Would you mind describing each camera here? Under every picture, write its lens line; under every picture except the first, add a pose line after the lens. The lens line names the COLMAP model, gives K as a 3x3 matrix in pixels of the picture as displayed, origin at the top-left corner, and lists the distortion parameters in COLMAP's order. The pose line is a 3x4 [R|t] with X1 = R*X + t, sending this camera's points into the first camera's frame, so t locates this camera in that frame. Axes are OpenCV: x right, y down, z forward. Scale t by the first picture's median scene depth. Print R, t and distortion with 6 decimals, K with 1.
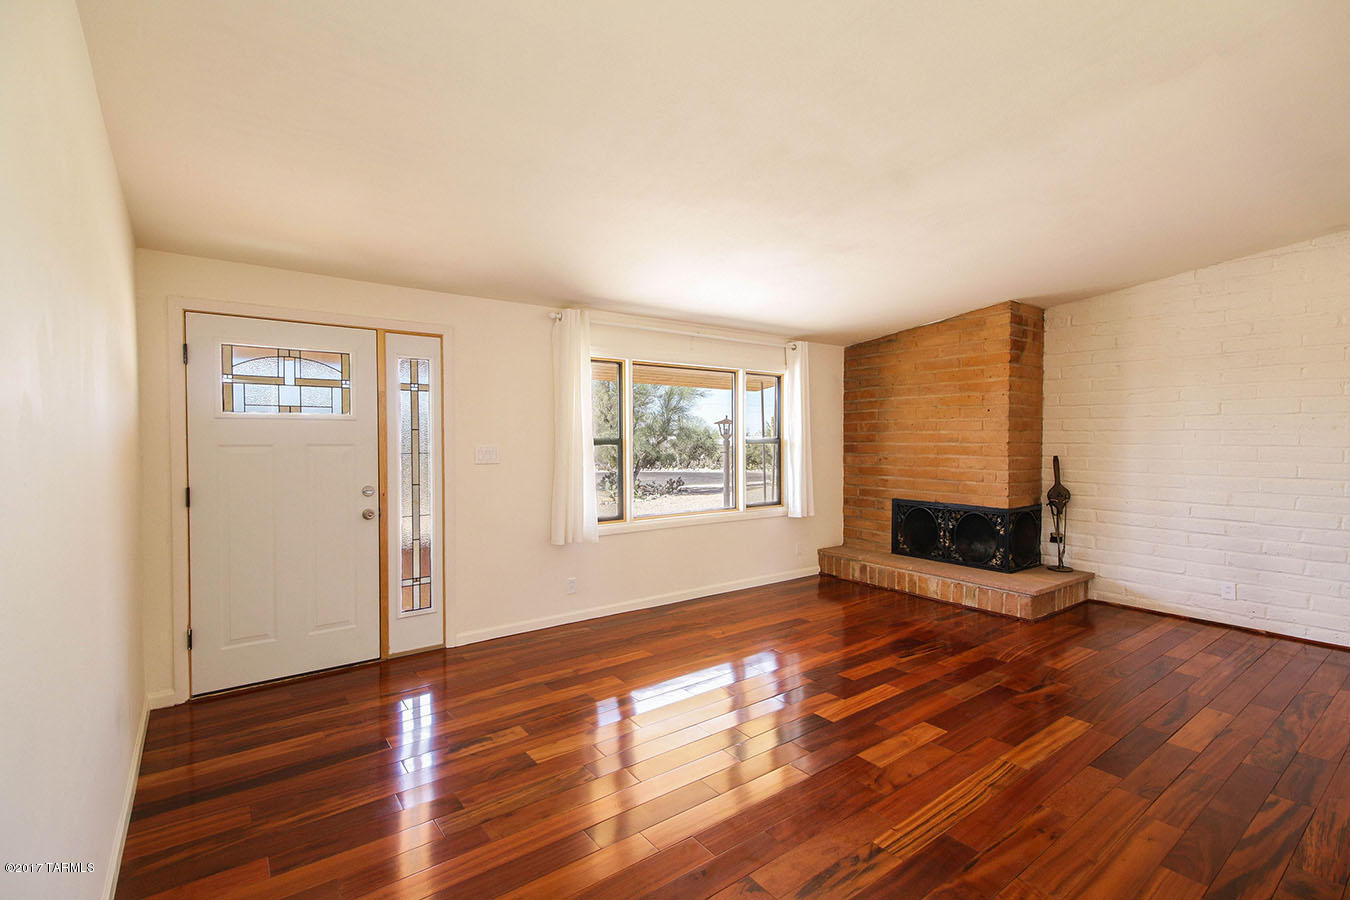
lens RADIAL K [[624.7, 0, 667.2], [0, 624.7, 449.5], [0, 0, 1]] dist [0.009389, -0.000492]
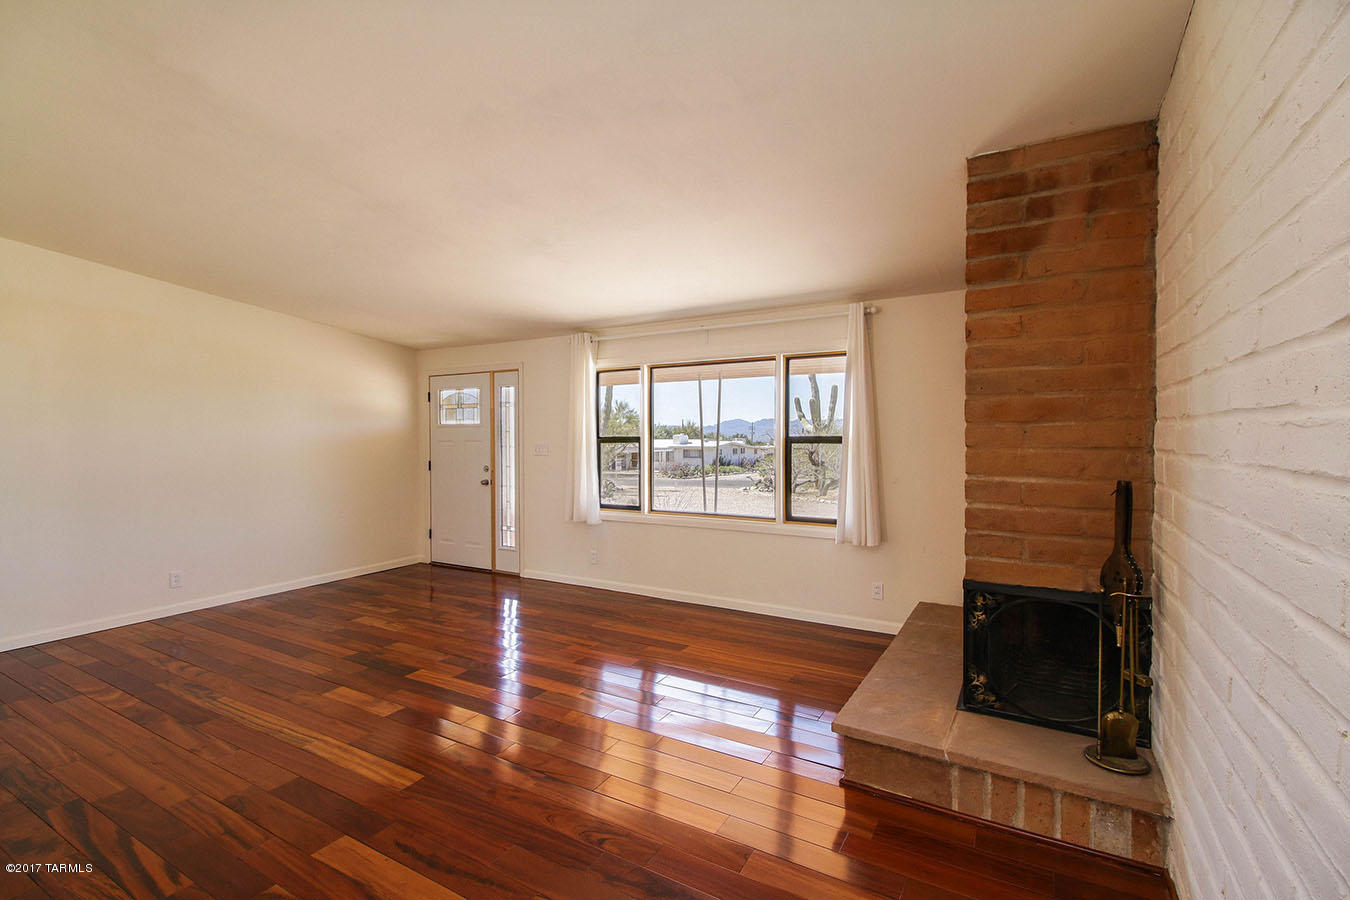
lens RADIAL K [[624.7, 0, 667.2], [0, 624.7, 449.5], [0, 0, 1]] dist [0.009389, -0.000492]
pose [[0.383329, 0.020957, -0.923374, 0.917740], [-0.015702, 0.999746, 0.016171, -0.013016], [0.923479, 0.008300, 0.383560, 0.595155]]
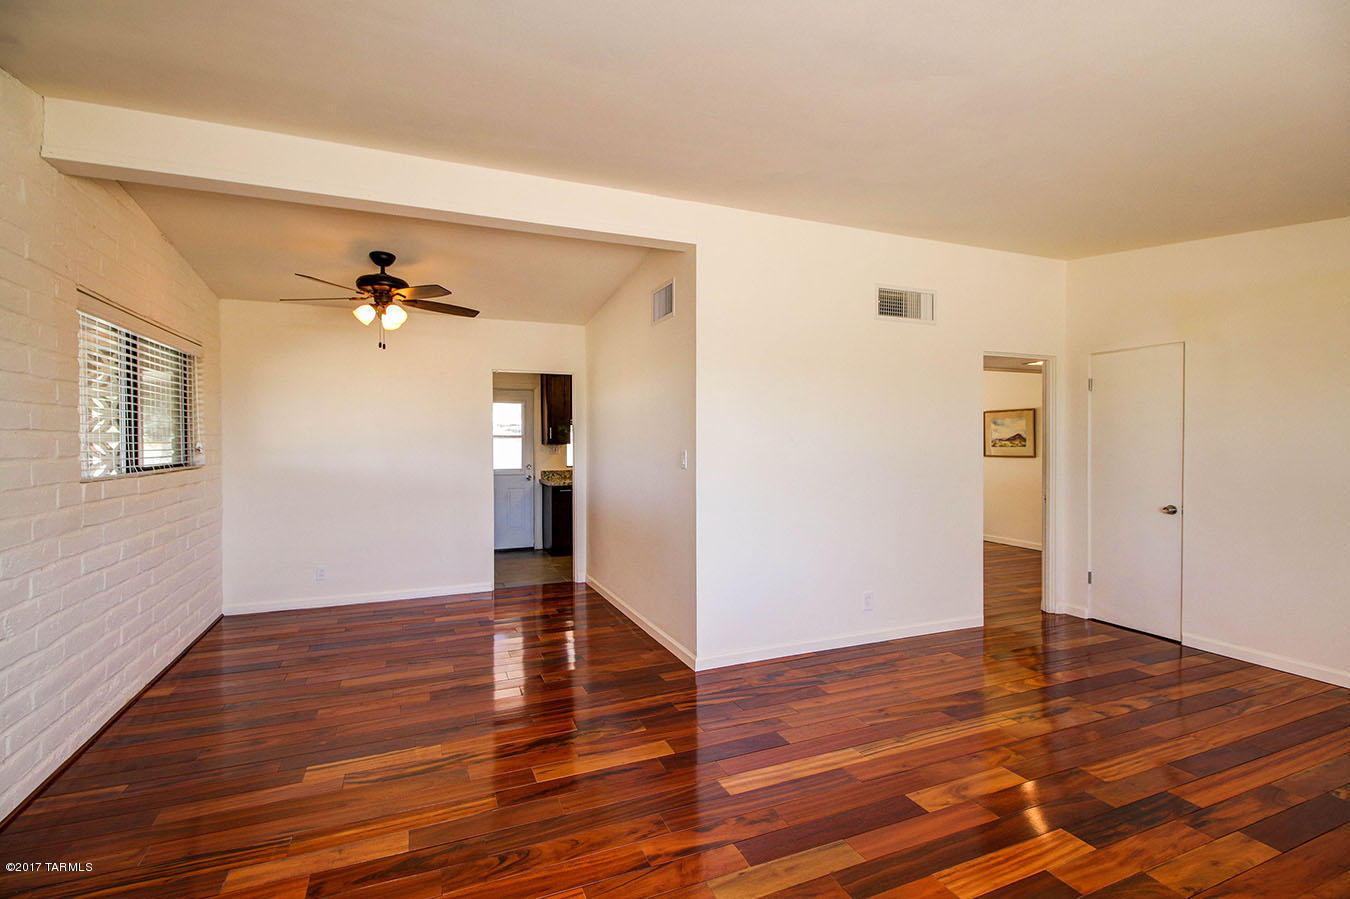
lens RADIAL K [[618.9, 0, 675.0], [0, 618.9, 449.5], [0, 0, 1]] dist [0.016050, -0.000384]
pose [[-0.970434, -0.001706, 0.241362, 0.314126], [0.007698, 0.999247, 0.038018, -0.024821], [-0.241245, 0.038752, -0.969690, 1.073956]]
